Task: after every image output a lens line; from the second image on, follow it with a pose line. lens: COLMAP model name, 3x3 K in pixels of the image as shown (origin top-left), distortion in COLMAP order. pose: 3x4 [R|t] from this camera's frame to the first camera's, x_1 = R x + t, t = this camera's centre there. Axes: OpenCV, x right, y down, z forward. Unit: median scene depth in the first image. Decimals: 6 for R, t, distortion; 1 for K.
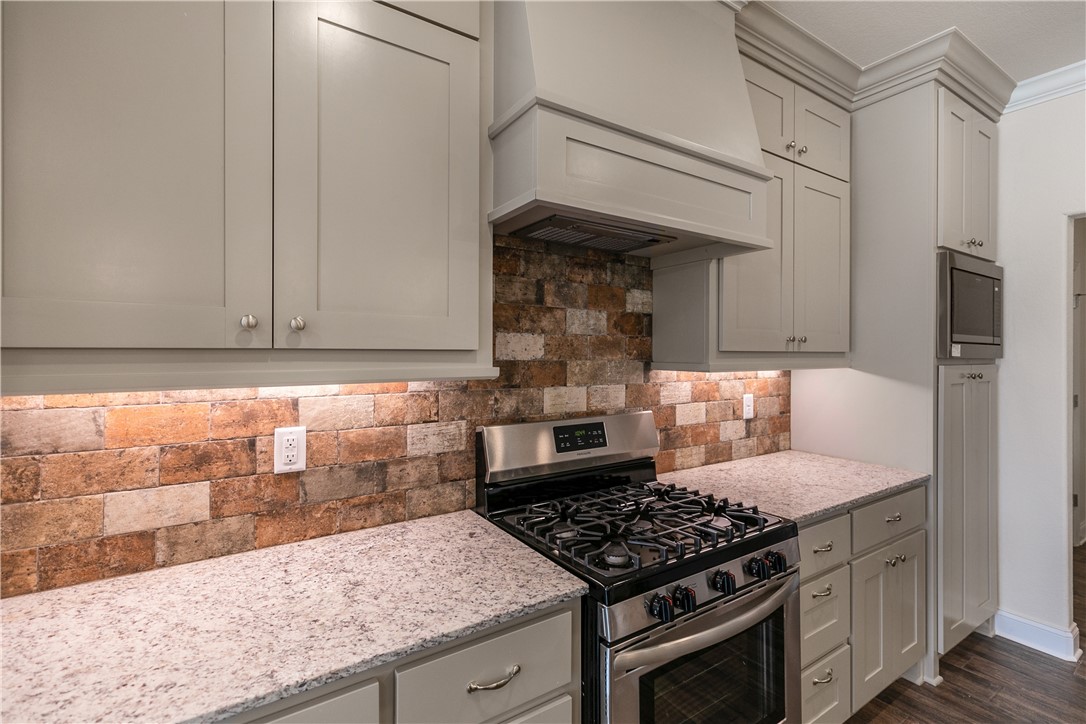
lens RADIAL K [[486.2, 0, 542.1], [0, 486.2, 353.7], [0, 0, 1]] dist [0.002415, -0.000301]
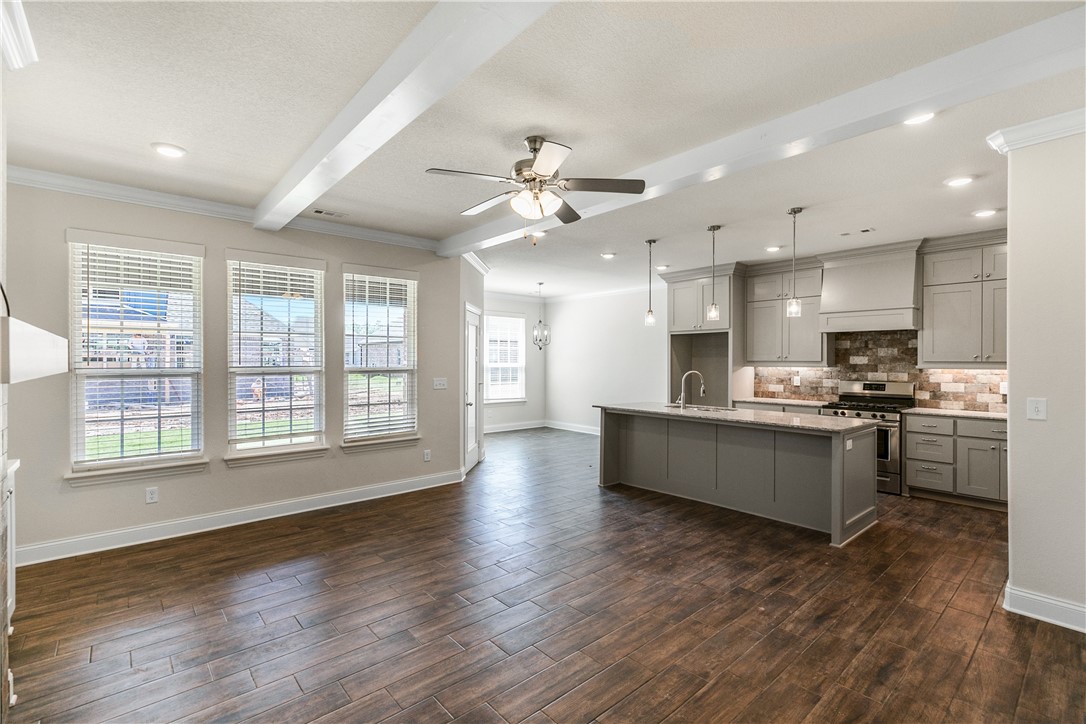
lens RADIAL K [[480.3, 0, 534.0], [0, 480.3, 358.2], [0, 0, 1]] dist [-0.003668, -0.000462]
pose [[0.120654, -0.005177, -0.992681, 2.784983], [-0.005548, 0.999967, -0.005890, 0.004432], [0.992679, 0.006218, 0.120622, -1.565573]]
